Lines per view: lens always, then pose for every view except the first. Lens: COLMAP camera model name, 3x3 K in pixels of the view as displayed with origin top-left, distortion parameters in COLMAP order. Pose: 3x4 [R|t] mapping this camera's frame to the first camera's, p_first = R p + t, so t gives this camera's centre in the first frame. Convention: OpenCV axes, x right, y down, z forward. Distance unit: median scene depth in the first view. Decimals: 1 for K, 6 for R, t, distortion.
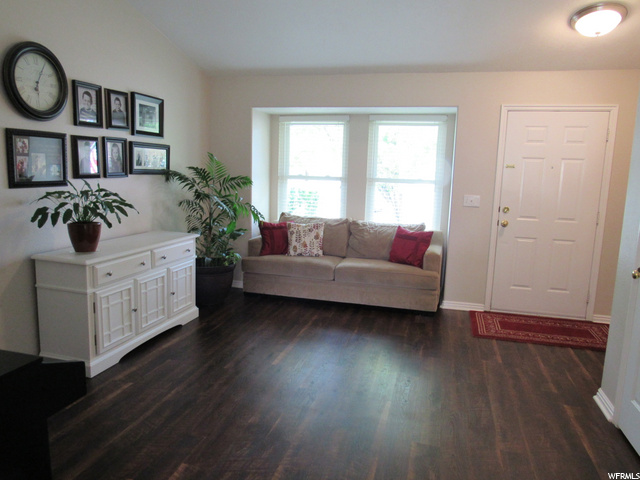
lens RADIAL K [[457.9, 0, 320.0], [0, 457.9, 240.0], [0, 0, 1]] dist [-0.002775, -0.003069]
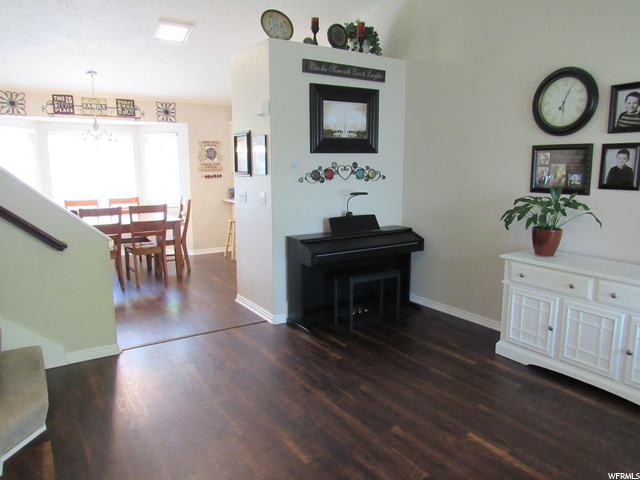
lens RADIAL K [[457.9, 0, 320.0], [0, 457.9, 240.0], [0, 0, 1]] dist [-0.002775, -0.003069]
pose [[-0.654592, 0.098896, -0.749486, 0.656921], [-0.133235, 0.960796, 0.243145, -0.207195], [0.744149, 0.259018, -0.615753, 1.317479]]
